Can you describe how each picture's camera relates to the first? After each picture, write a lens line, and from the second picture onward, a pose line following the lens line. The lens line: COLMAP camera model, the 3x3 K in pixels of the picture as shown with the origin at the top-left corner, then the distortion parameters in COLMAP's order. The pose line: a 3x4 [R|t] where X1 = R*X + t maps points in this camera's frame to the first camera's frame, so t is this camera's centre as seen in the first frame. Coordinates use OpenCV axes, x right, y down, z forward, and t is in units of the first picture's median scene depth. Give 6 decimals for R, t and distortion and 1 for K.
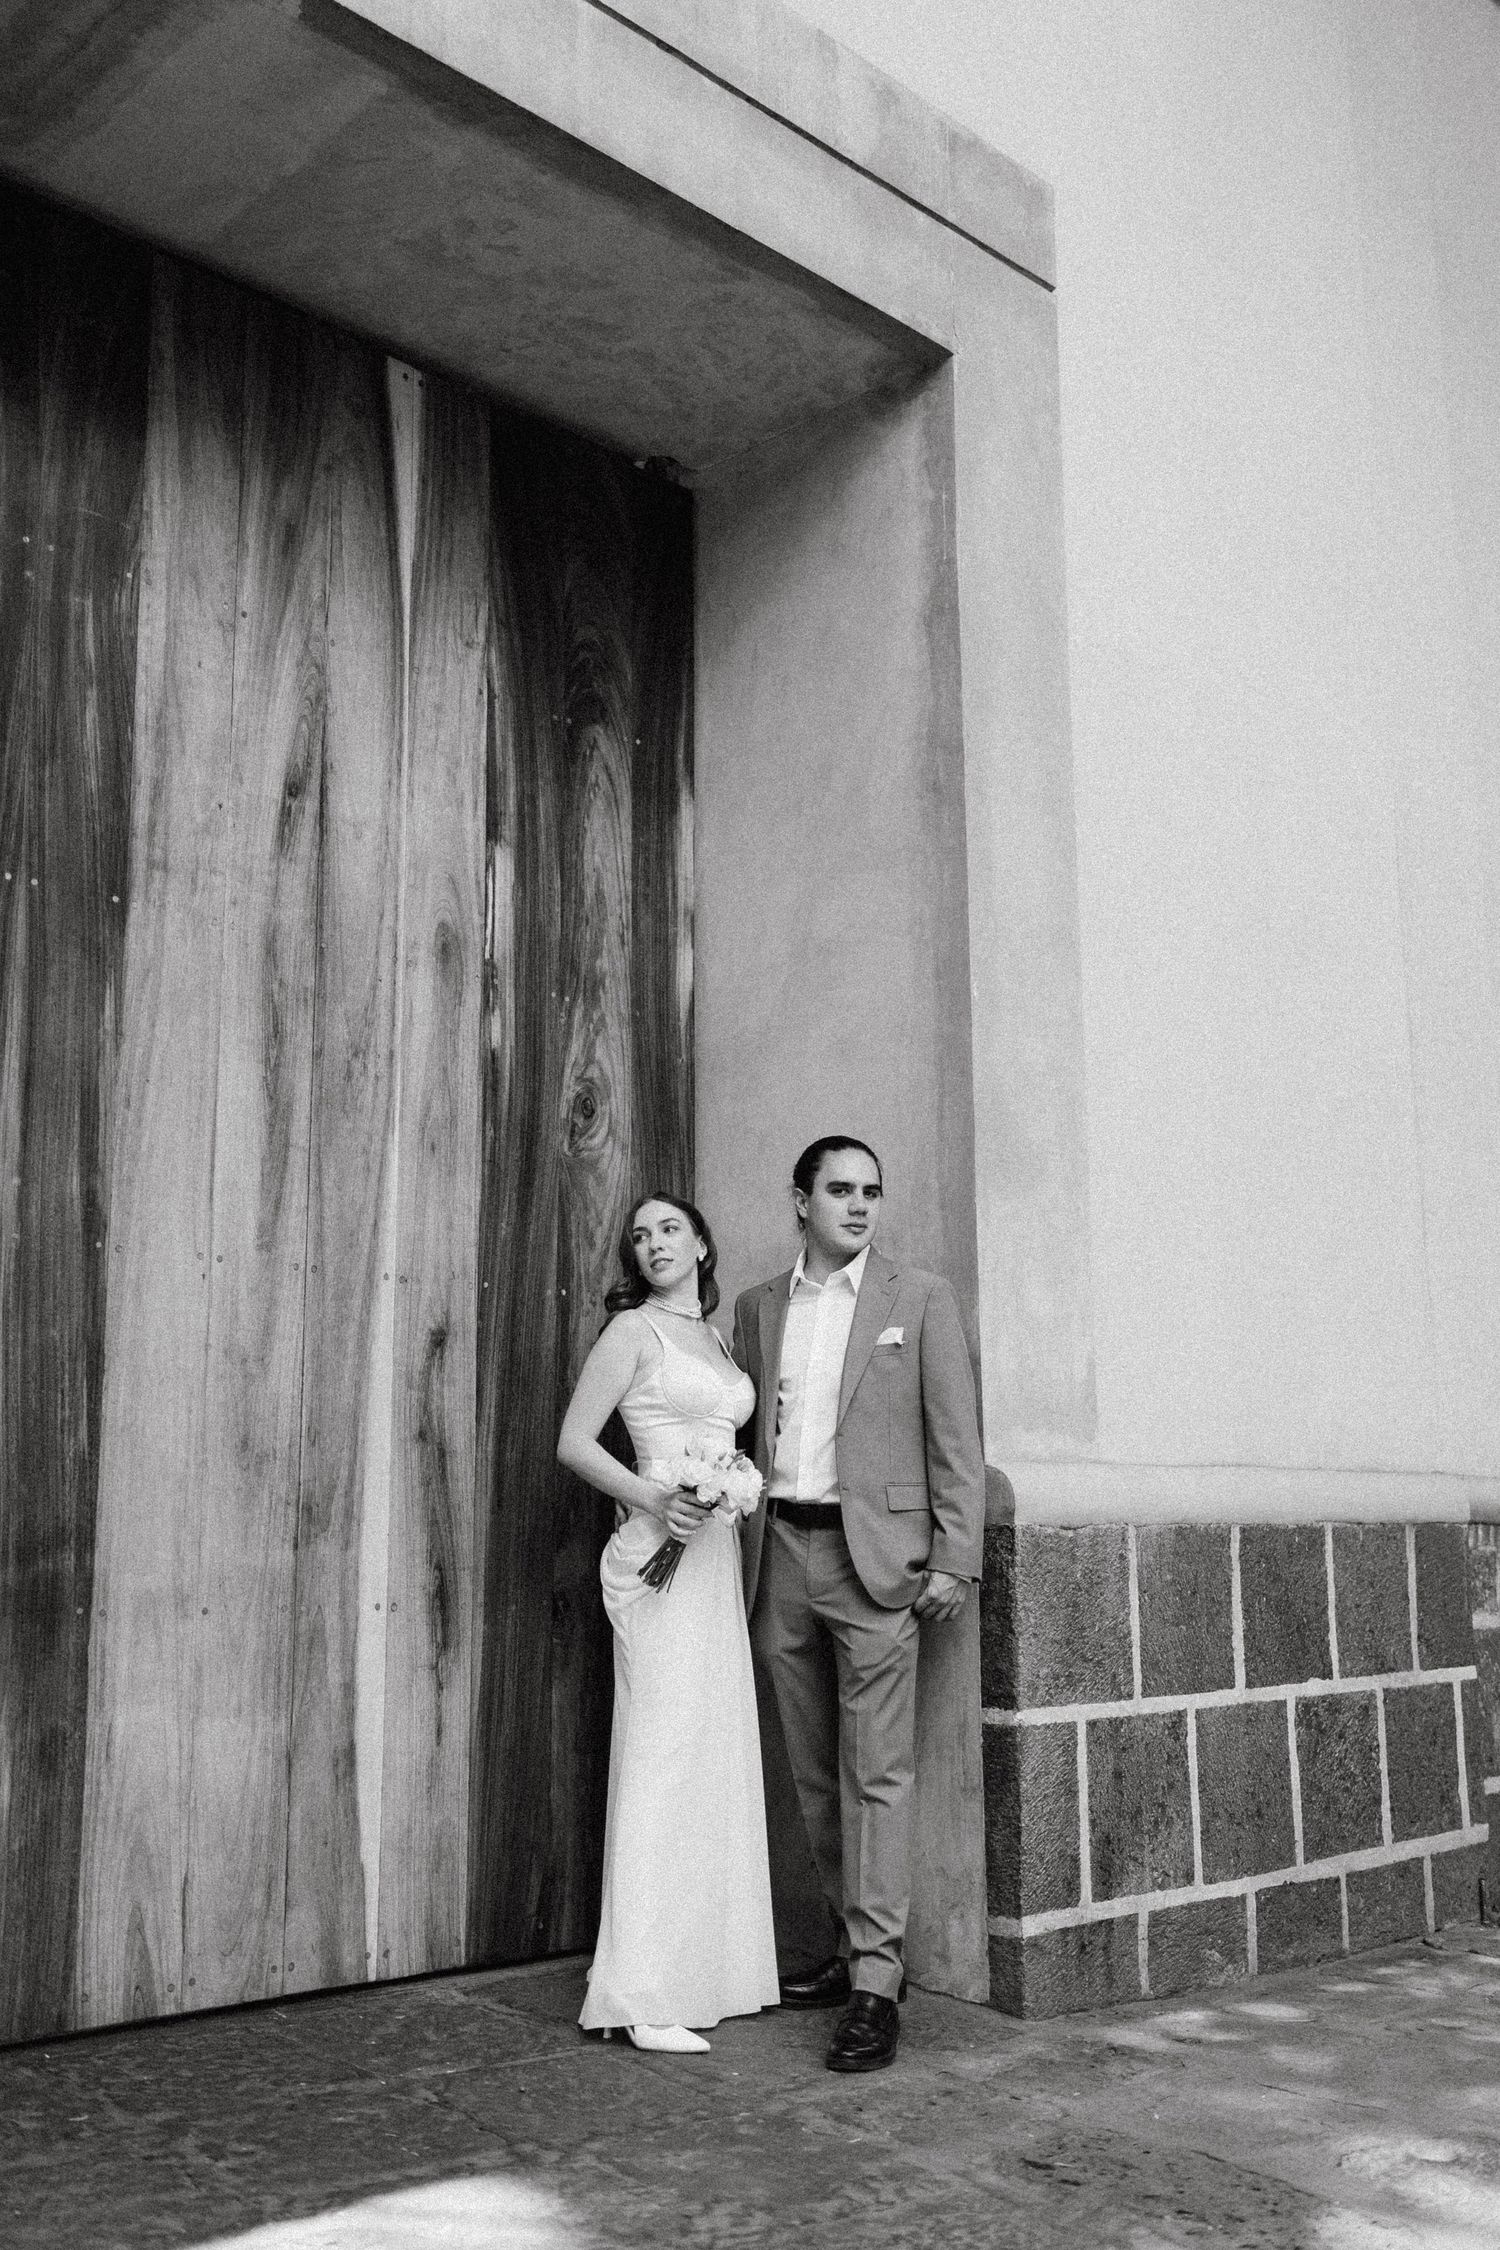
lens RADIAL K [[2223.3, 0, 750.0], [0, 2223.3, 1125.0], [0, 0, 1]] dist [0.001276, 0.001092]
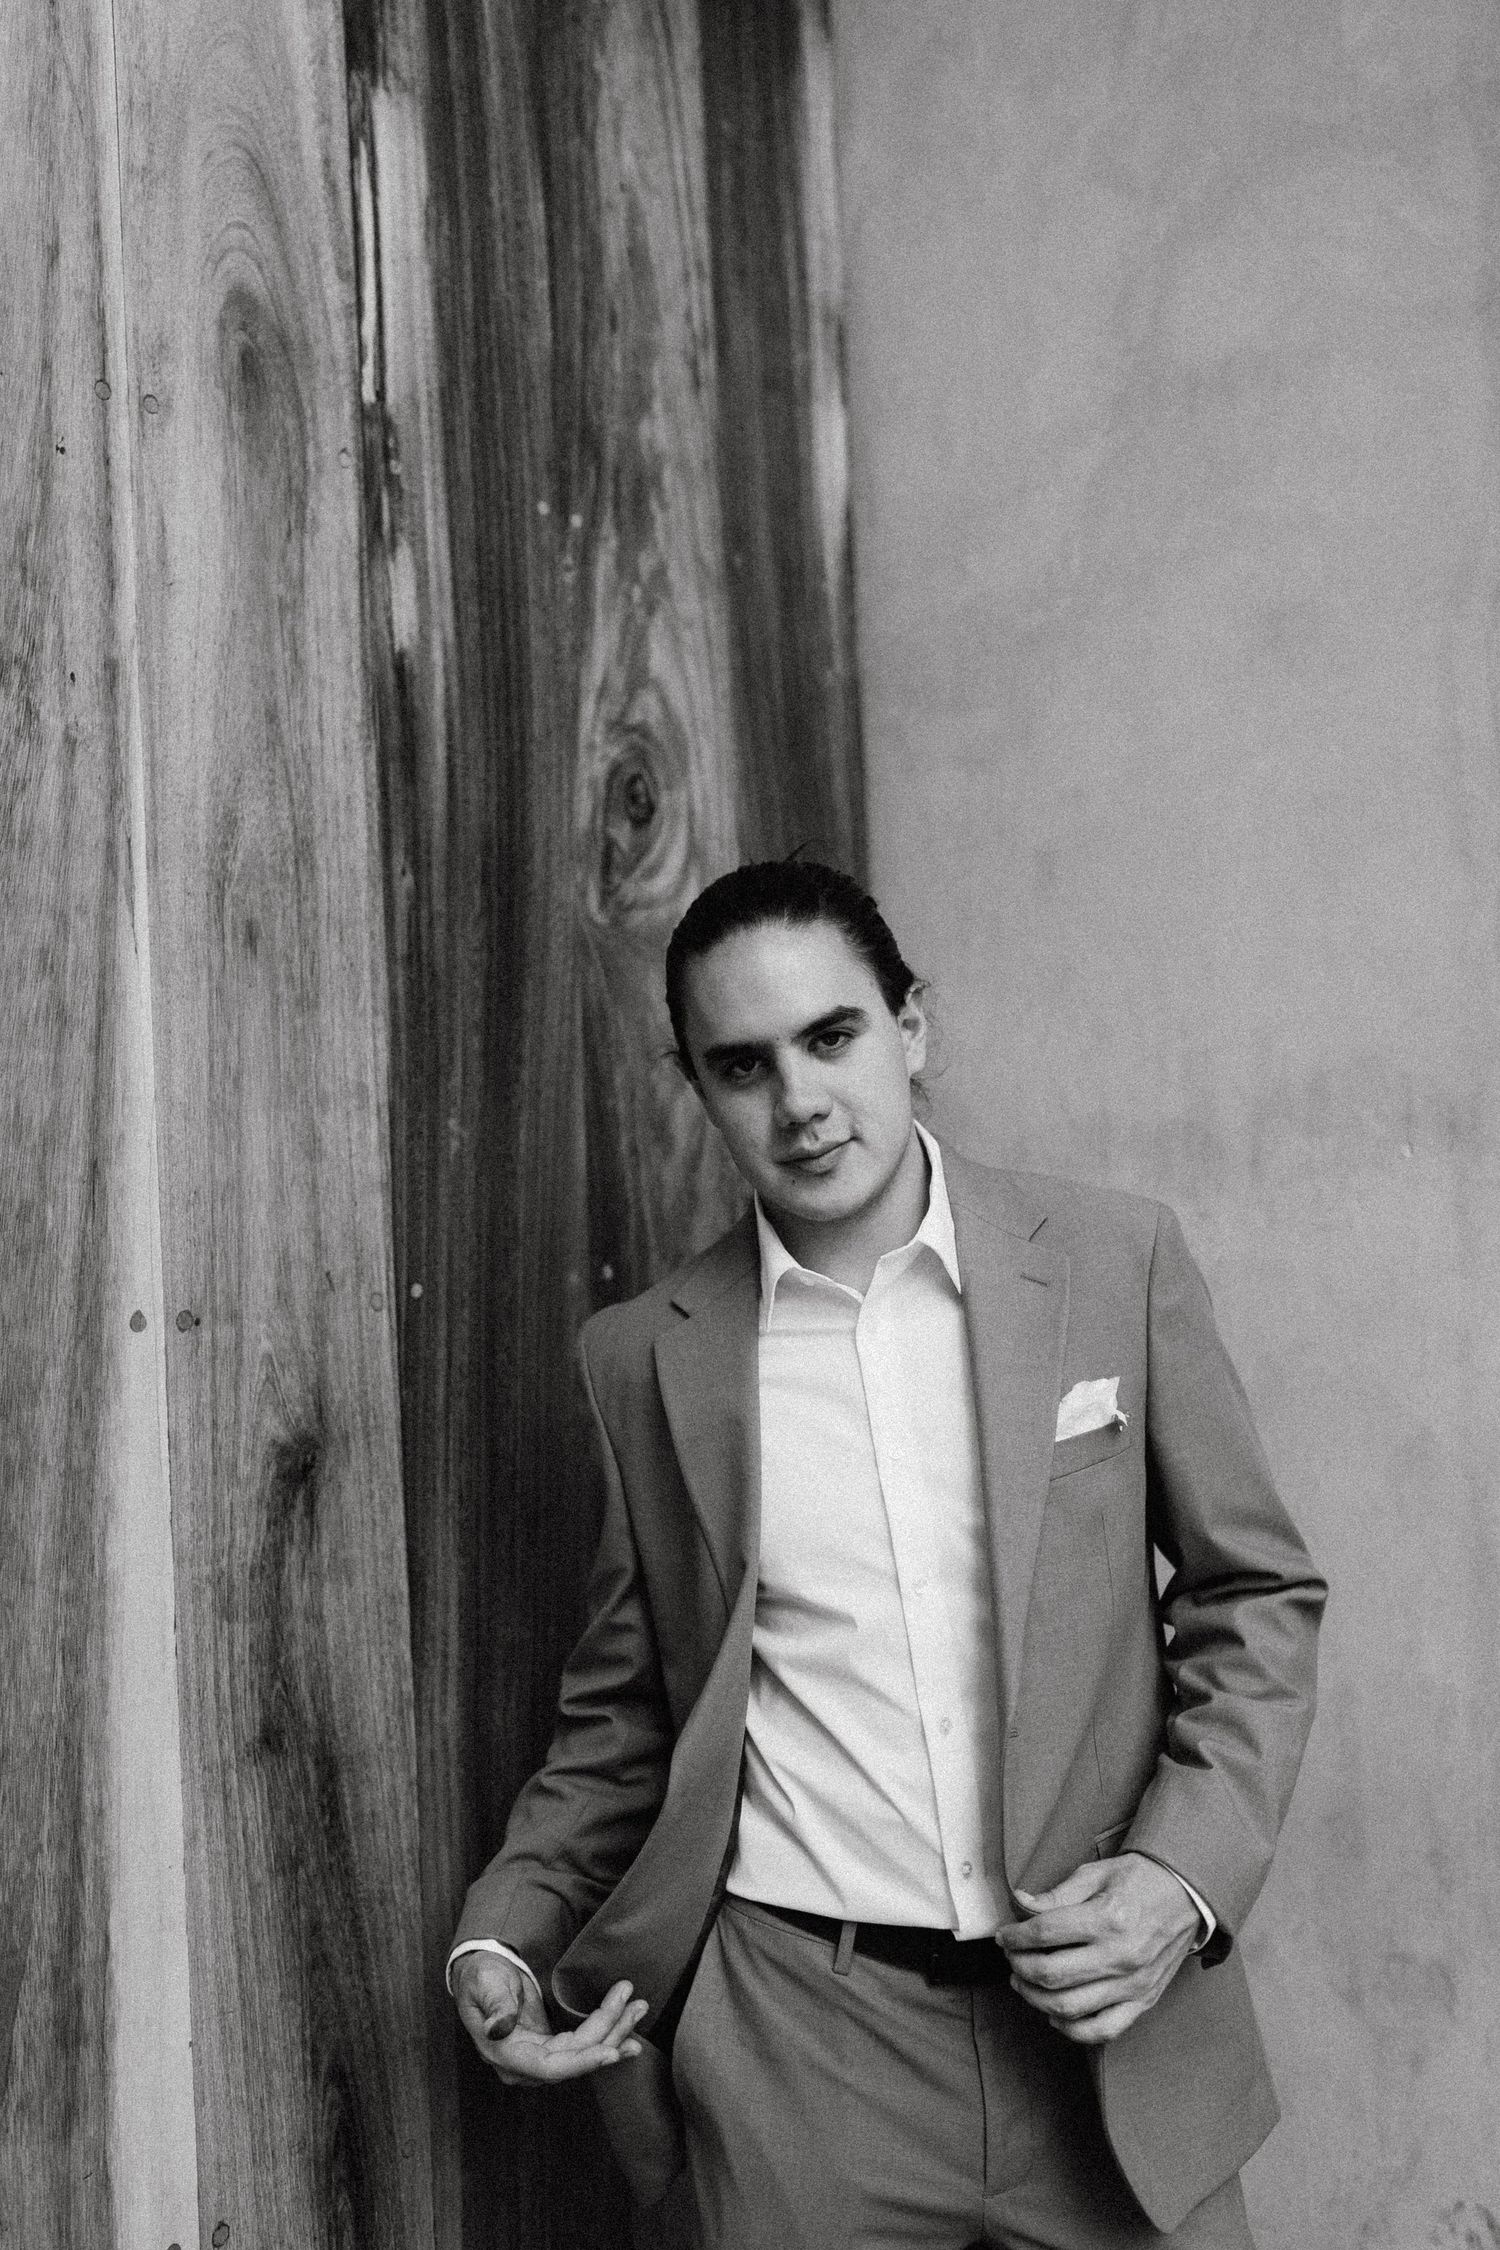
lens RADIAL K [[2223.3, 0, 750.0], [0, 2223.3, 1125.0], [0, 0, 1]] dist [0.001276, 0.001092]
pose [[0.997185, -0.037831, 0.064743, -0.086419], [0.026684, 0.985916, 0.165101, -0.016567], [-0.070077, -0.162908, 0.984149, 0.634161]]
